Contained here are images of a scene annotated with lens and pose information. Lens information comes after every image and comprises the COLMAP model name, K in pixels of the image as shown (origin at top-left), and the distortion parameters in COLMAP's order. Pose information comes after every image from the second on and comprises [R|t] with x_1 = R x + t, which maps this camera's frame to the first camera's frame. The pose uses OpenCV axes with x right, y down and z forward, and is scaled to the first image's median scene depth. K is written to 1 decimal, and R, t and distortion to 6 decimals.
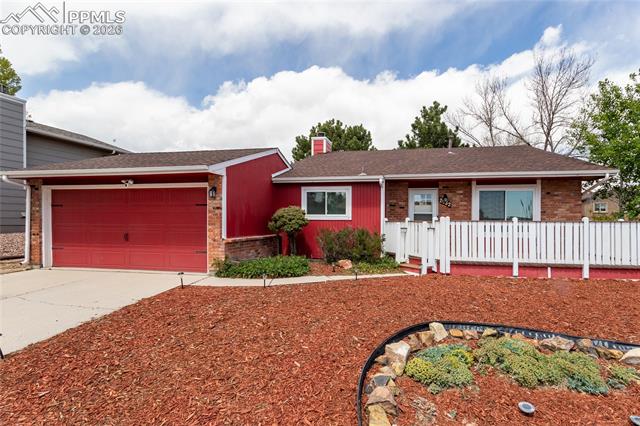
lens RADIAL K [[327.5, 0, 330.6], [0, 327.5, 209.2], [0, 0, 1]] dist [0.001751, 0.000671]
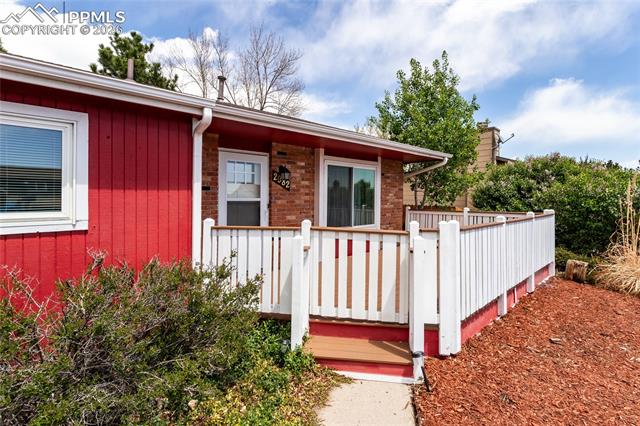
lens RADIAL K [[305.7, 0, 324.3], [0, 305.7, 204.1], [0, 0, 1]] dist [0.003464, 0.000629]
pose [[0.551590, -0.025240, 0.833733, -0.047293], [-0.021012, 0.998804, 0.044139, -0.005875], [-0.833851, -0.041865, 0.550400, 0.698145]]
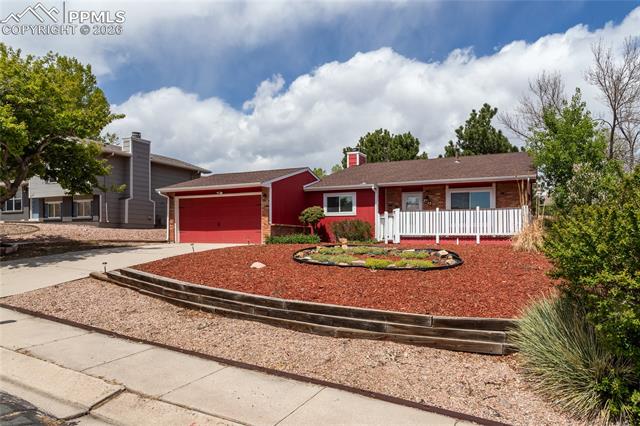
lens RADIAL K [[413.7, 0, 297.5], [0, 413.7, 214.0], [0, 0, 1]] dist [-0.023913, 0.037646]
pose [[0.955841, -0.012647, -0.293610, 0.361120], [0.004064, 0.999547, -0.029826, 0.082035], [0.293855, 0.027316, 0.955460, -0.834766]]
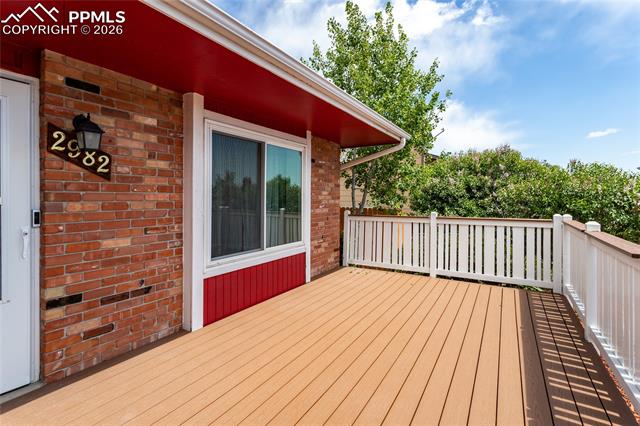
lens RADIAL K [[305.7, 0, 324.3], [0, 305.7, 204.1], [0, 0, 1]] dist [0.003464, 0.000629]
pose [[0.303290, -0.024223, 0.952590, 0.214411], [-0.024348, 0.999153, 0.033159, 0.002713], [-0.952587, -0.033251, 0.302444, 0.834504]]
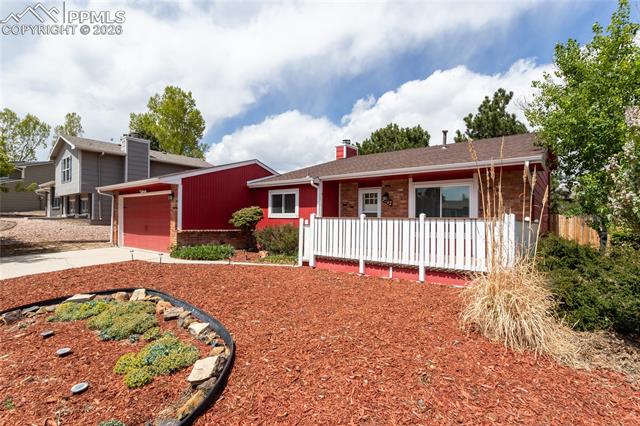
lens RADIAL K [[305.7, 0, 324.3], [0, 305.7, 204.1], [0, 0, 1]] dist [0.003464, 0.000629]
pose [[0.899942, -0.015396, -0.435739, 0.623009], [0.004373, 0.999645, -0.026290, 0.013266], [0.435989, 0.021754, 0.899689, 0.084905]]
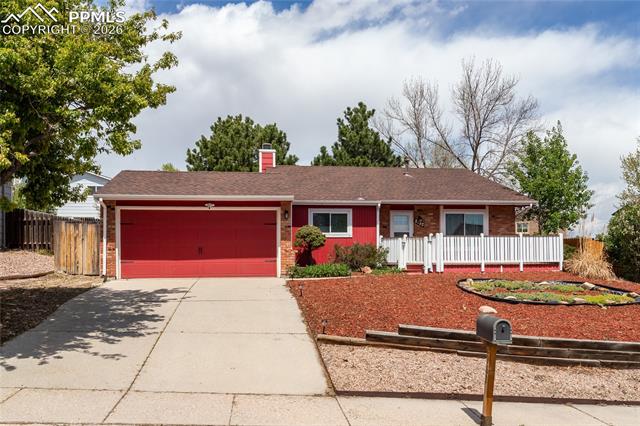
lens RADIAL K [[577.8, 0, 271.5], [0, 577.8, 213.1], [0, 0, 1]] dist [-0.000117, -0.004517]
pose [[0.960137, 0.011616, 0.279289, -0.827445], [-0.003857, 0.999592, -0.028315, 0.005816], [-0.279504, 0.026109, 0.959789, -0.960317]]
